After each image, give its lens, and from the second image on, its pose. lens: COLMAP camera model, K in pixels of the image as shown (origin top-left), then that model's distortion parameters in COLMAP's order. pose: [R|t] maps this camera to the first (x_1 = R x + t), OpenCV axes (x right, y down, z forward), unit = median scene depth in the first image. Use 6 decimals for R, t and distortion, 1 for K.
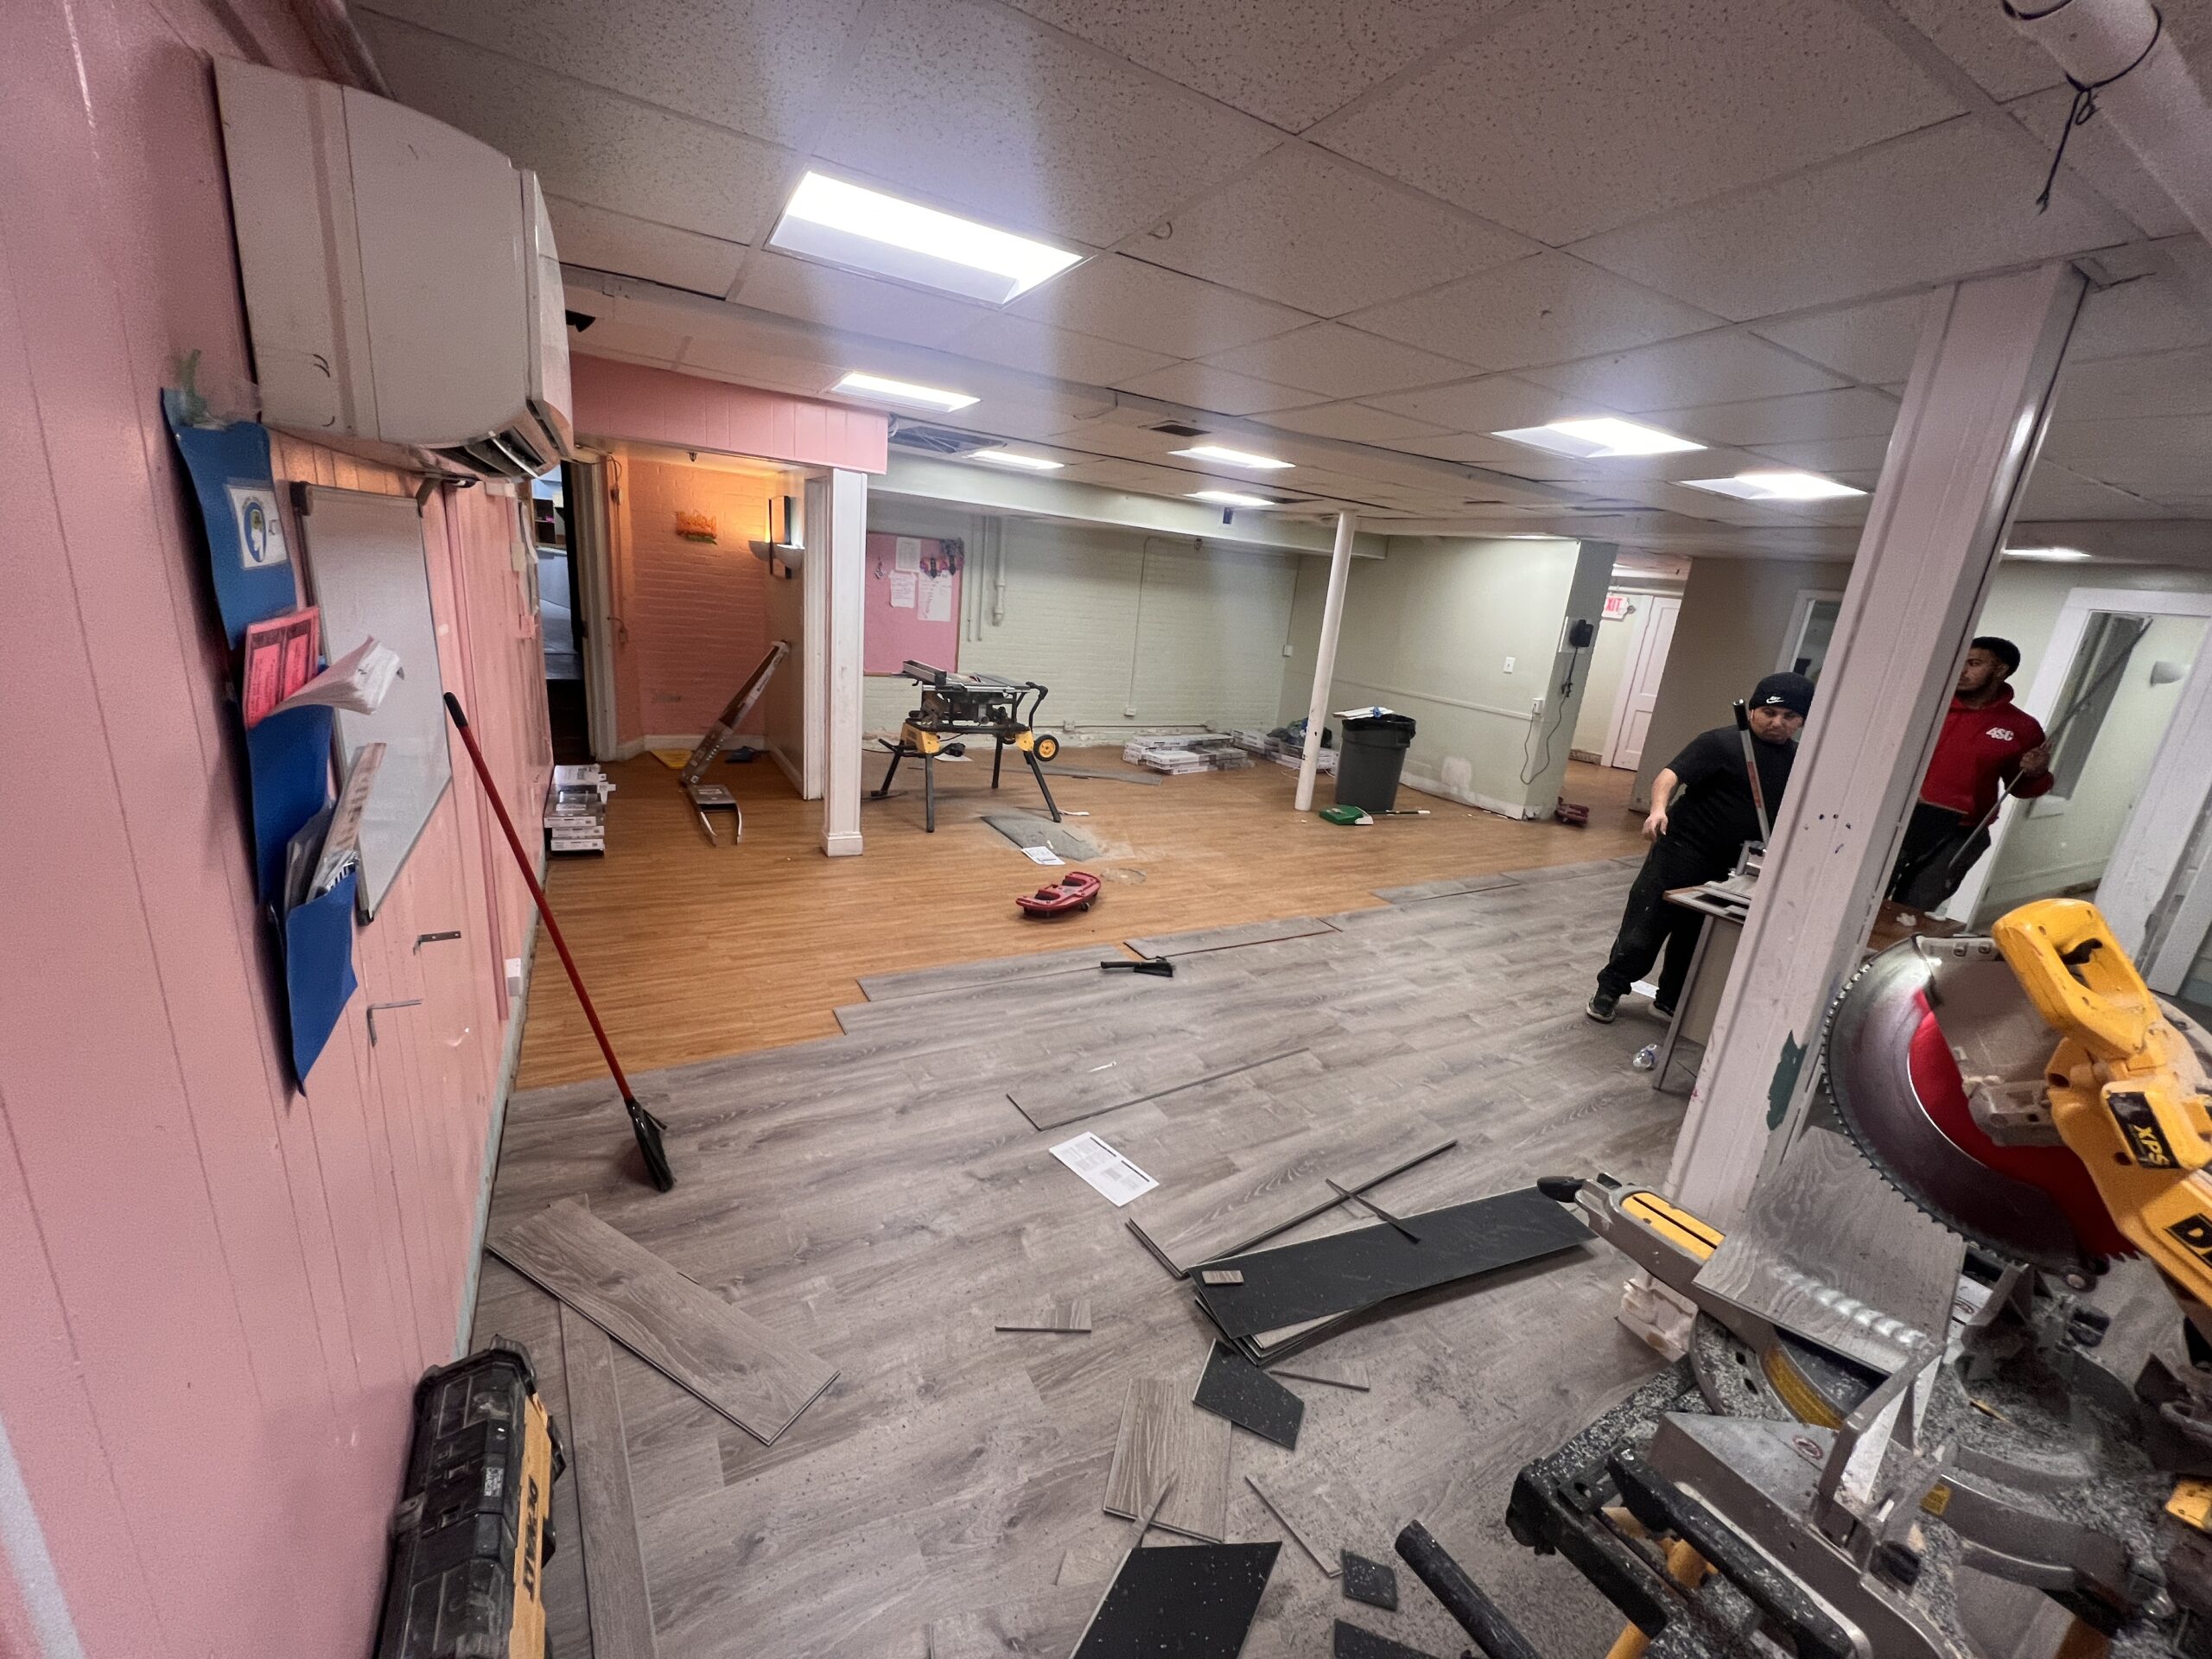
lens RADIAL K [[880.6, 0, 1102.2], [0, 880.6, 836.9], [0, 0, 1]] dist [-0.000410, 0.000105]
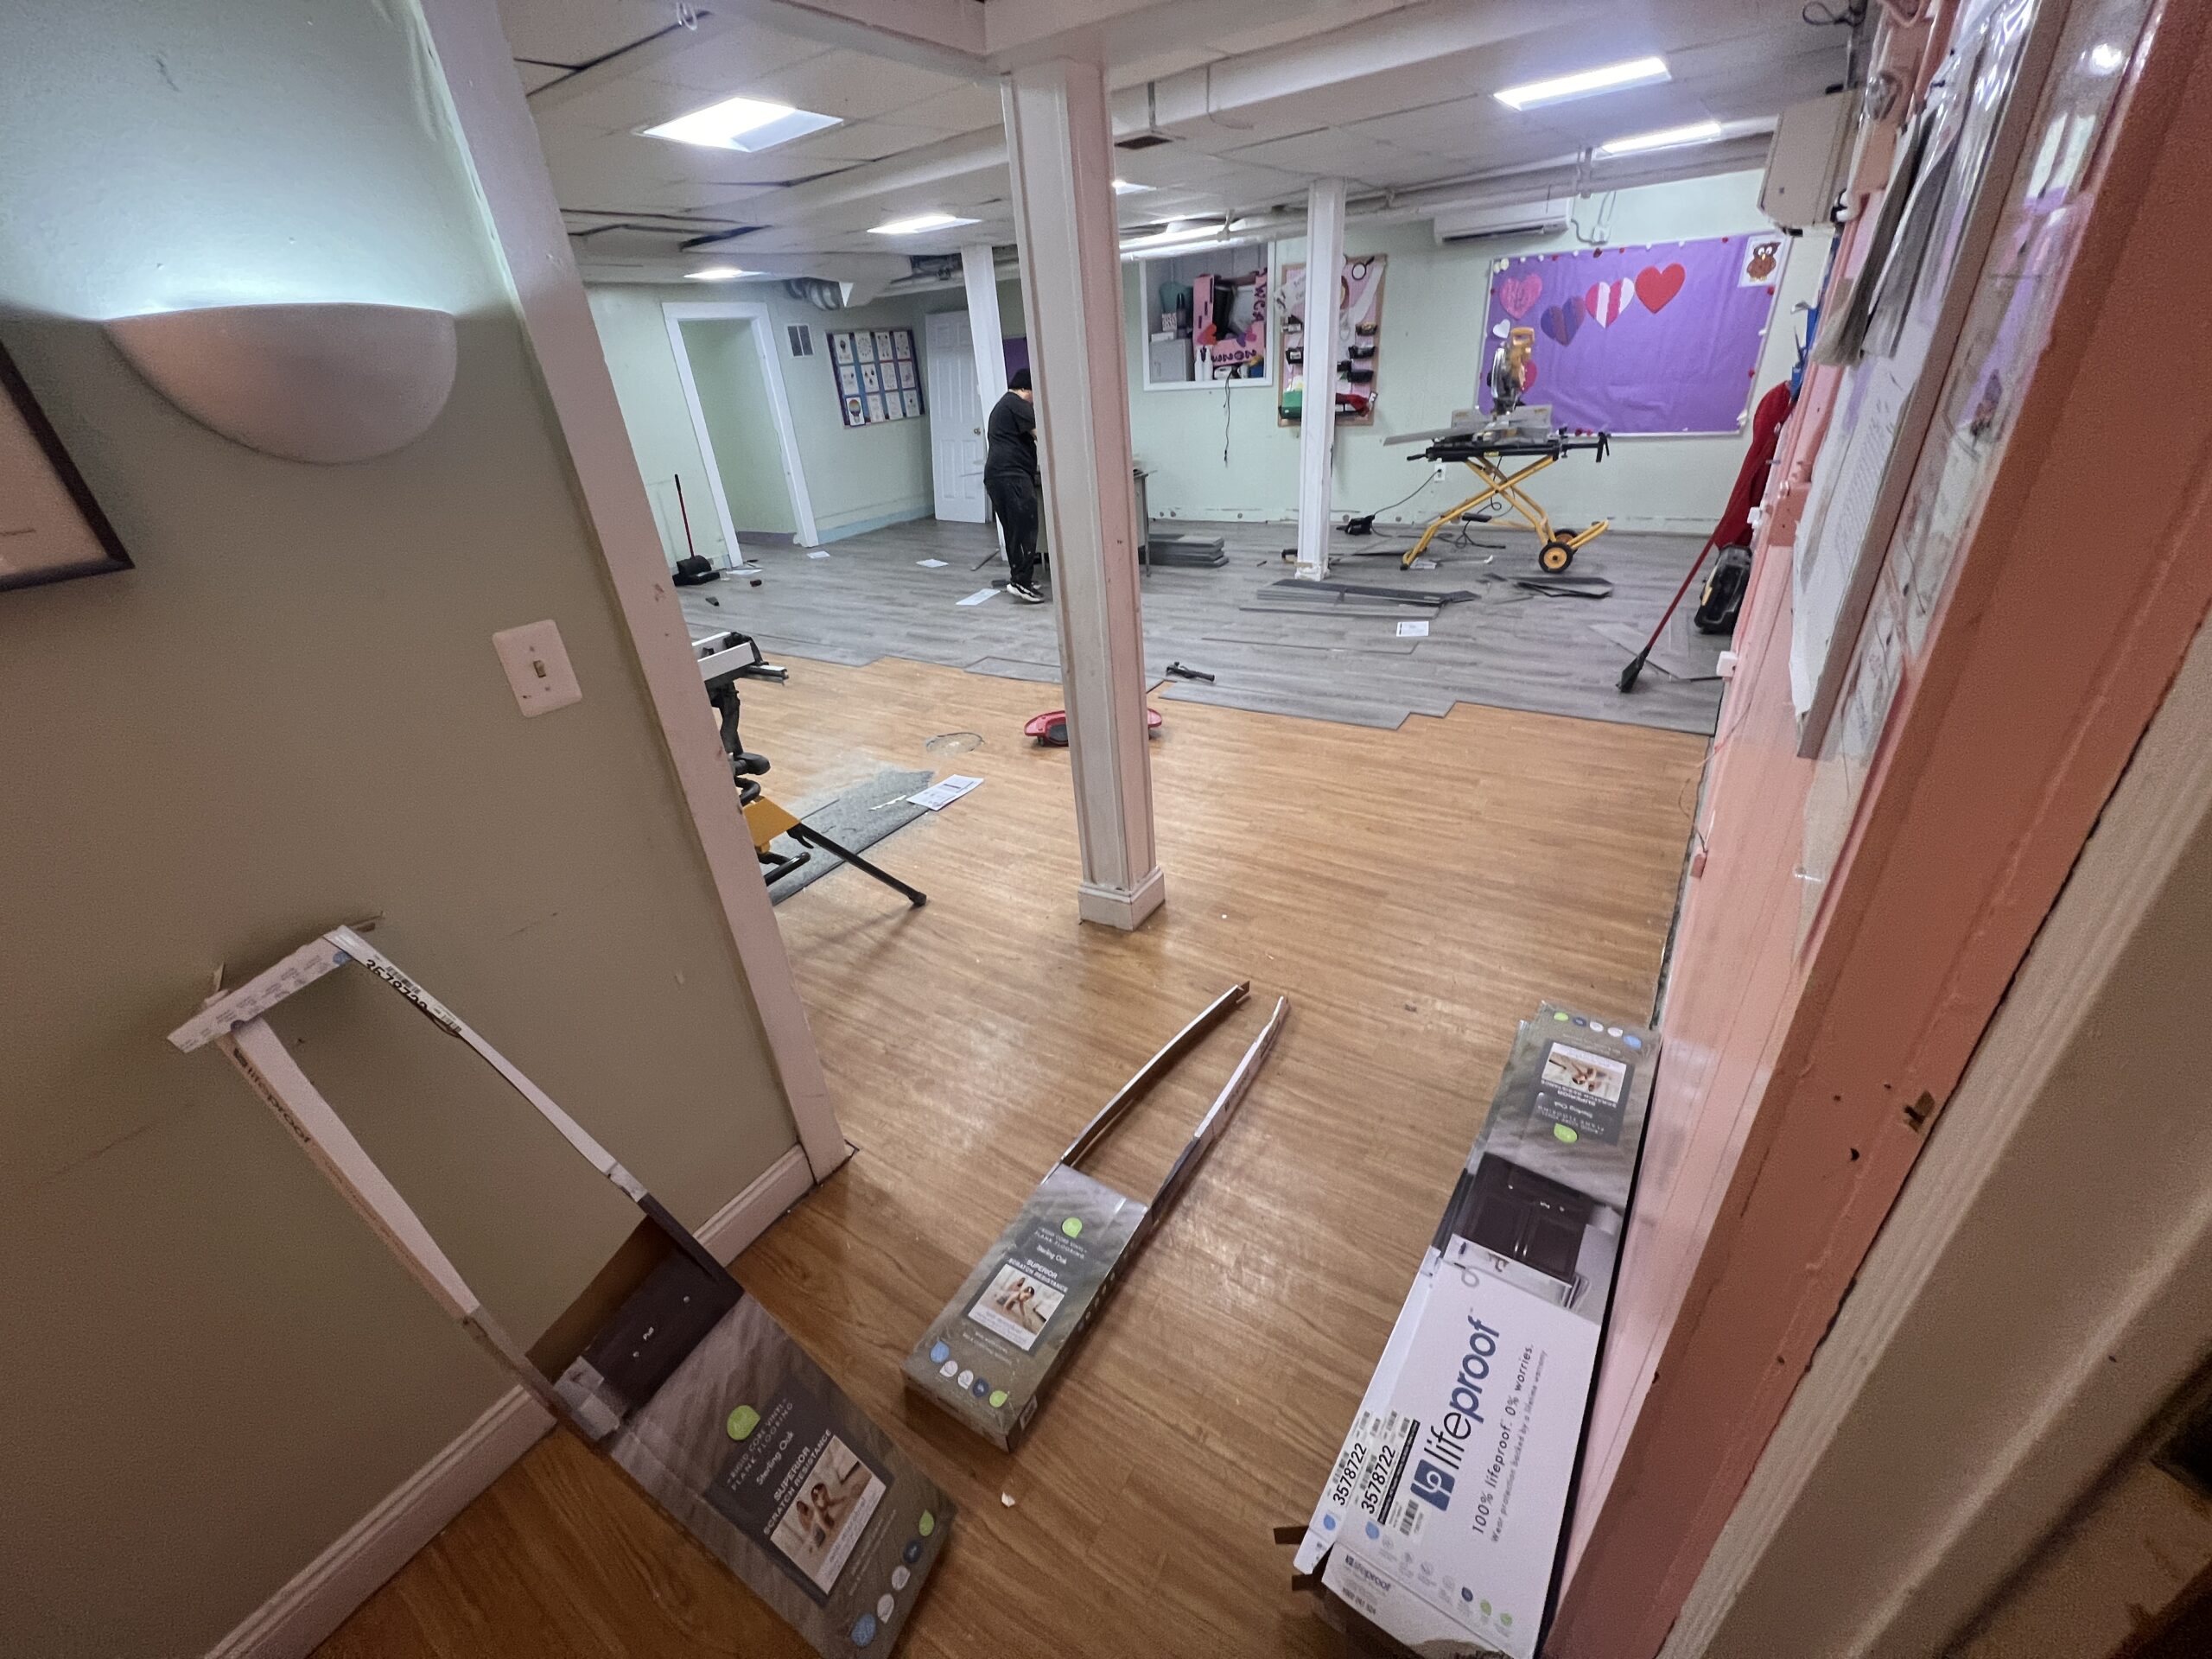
lens RADIAL K [[880.6, 0, 1097.2], [0, 880.6, 823.0], [0, 0, 1]] dist [-0.000410, 0.000105]
pose [[-0.460494, -0.473736, 0.750679, -0.902198], [0.281630, 0.724016, 0.629671, -0.498507], [-0.841801, 0.501374, -0.199987, 1.463398]]
